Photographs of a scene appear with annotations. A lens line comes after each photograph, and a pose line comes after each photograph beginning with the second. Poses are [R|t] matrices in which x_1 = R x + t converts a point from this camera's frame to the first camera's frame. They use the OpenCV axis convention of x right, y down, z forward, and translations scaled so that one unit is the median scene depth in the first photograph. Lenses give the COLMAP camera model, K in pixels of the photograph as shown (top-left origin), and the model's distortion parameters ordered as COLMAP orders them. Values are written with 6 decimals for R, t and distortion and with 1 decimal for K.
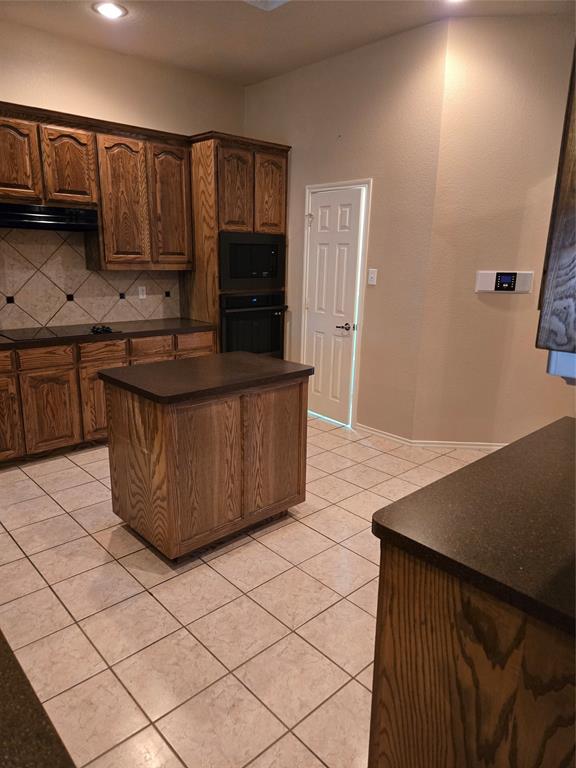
lens RADIAL K [[520.3, 0, 287.3], [0, 520.3, 385.2], [0, 0, 1]] dist [0.019133, -0.004708]
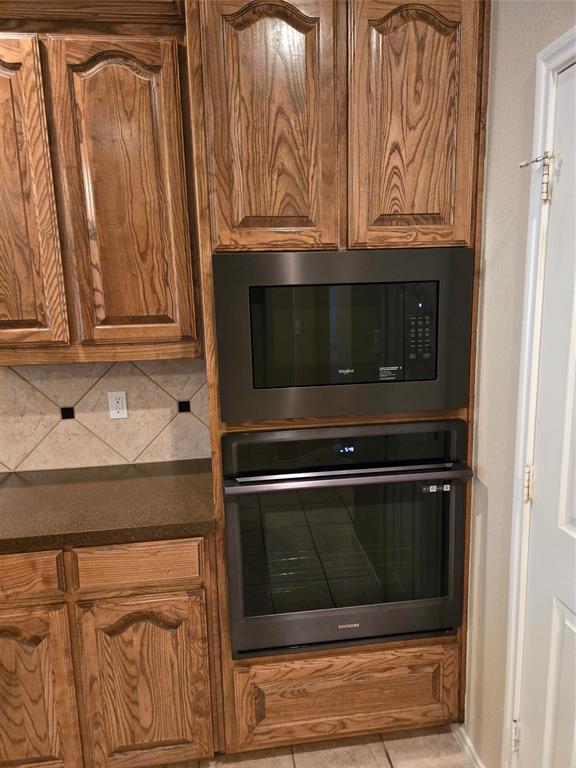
lens RADIAL K [[520.3, 0, 287.9], [0, 520.3, 383.7], [0, 0, 1]] dist [0.019133, -0.004708]
pose [[0.813404, 0.057423, -0.578858, 0.097669], [-0.100457, 0.994031, -0.042553, -0.196045], [0.572959, 0.092764, 0.814317, 0.739594]]
